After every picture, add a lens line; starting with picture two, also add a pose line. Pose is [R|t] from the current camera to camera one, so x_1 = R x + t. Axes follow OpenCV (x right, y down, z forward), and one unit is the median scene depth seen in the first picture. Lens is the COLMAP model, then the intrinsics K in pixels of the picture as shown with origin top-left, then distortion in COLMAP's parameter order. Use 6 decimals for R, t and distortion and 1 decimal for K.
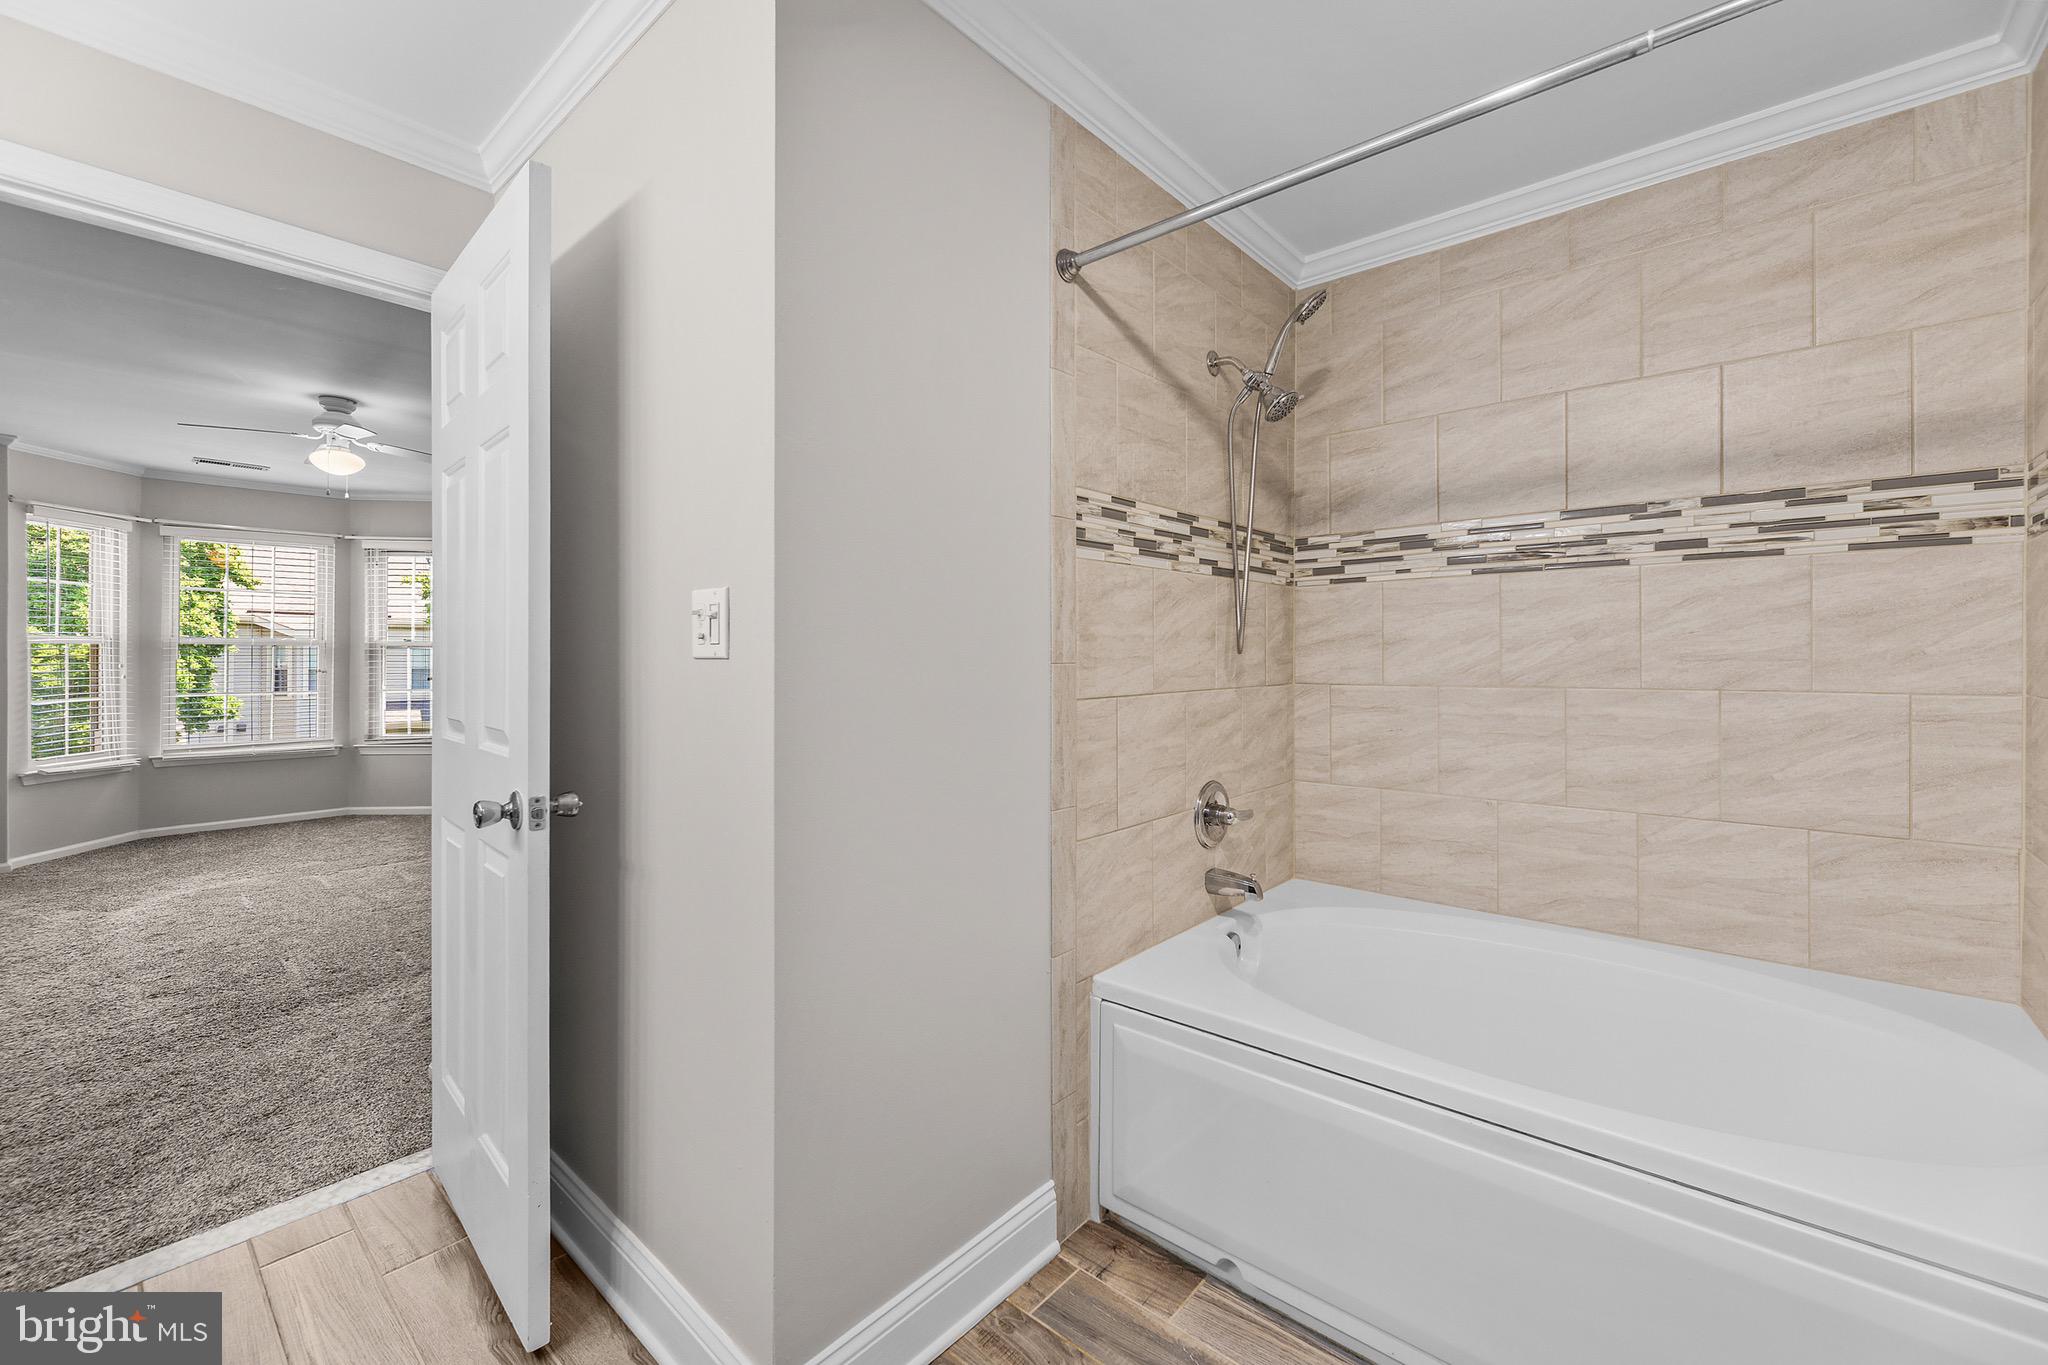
lens RADIAL K [[830.4, 0, 1022.9], [0, 830.4, 662.1], [0, 0, 1]] dist [0.000246, 0.000568]
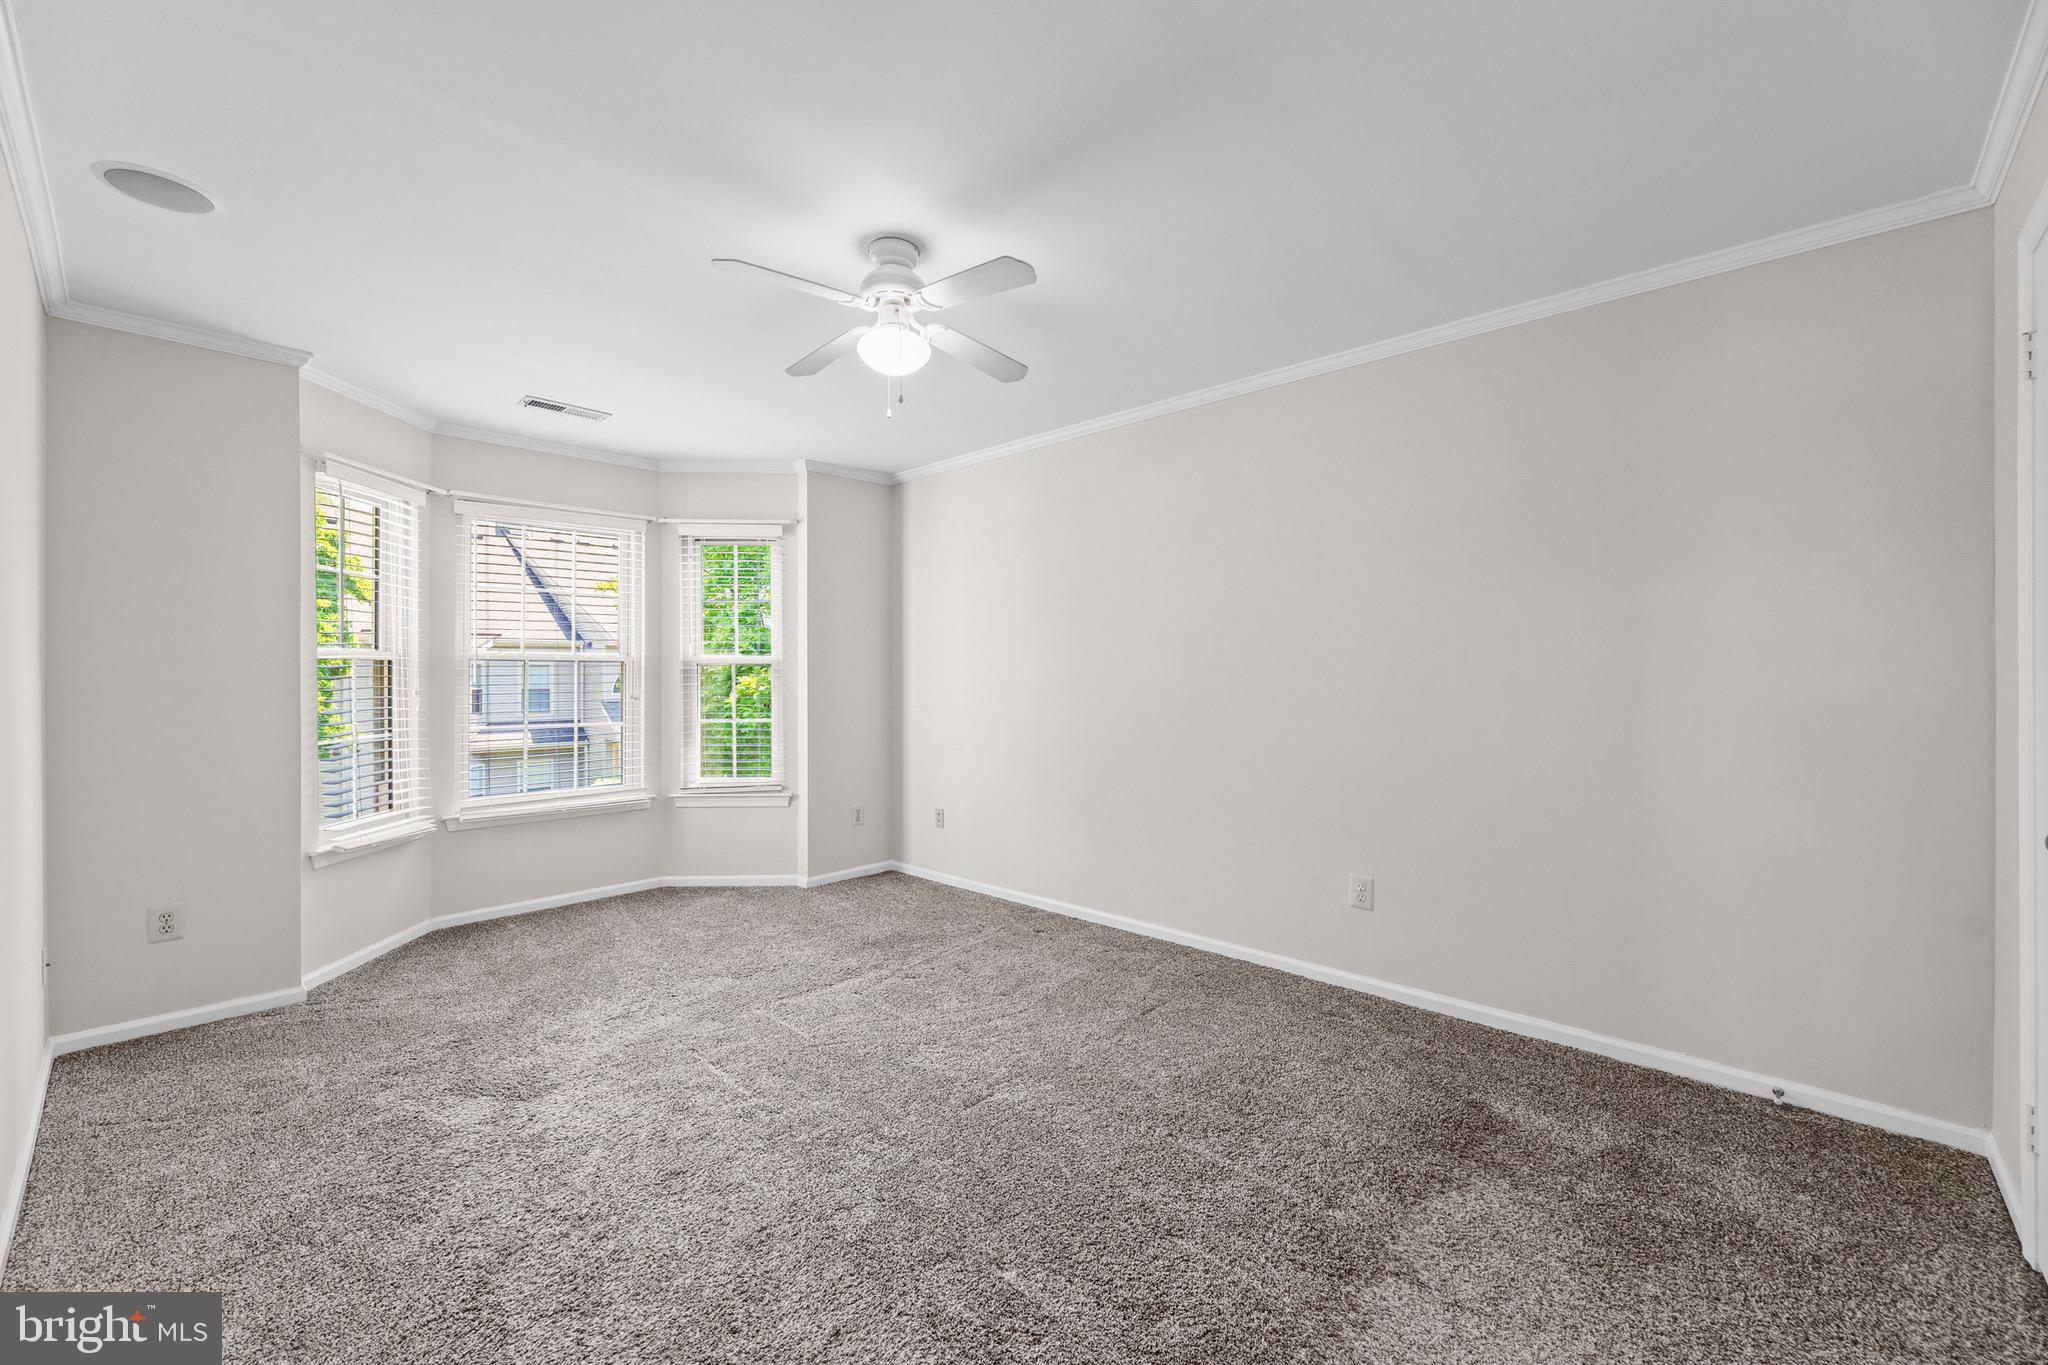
lens RADIAL K [[830.4, 0, 1025.8], [0, 830.4, 686.7], [0, 0, 1]] dist [0.000246, 0.000568]
pose [[0.999074, -0.001966, -0.042974, -0.523411], [0.002552, 0.999904, 0.013585, -0.009523], [0.042943, -0.013682, 0.998984, 0.303732]]
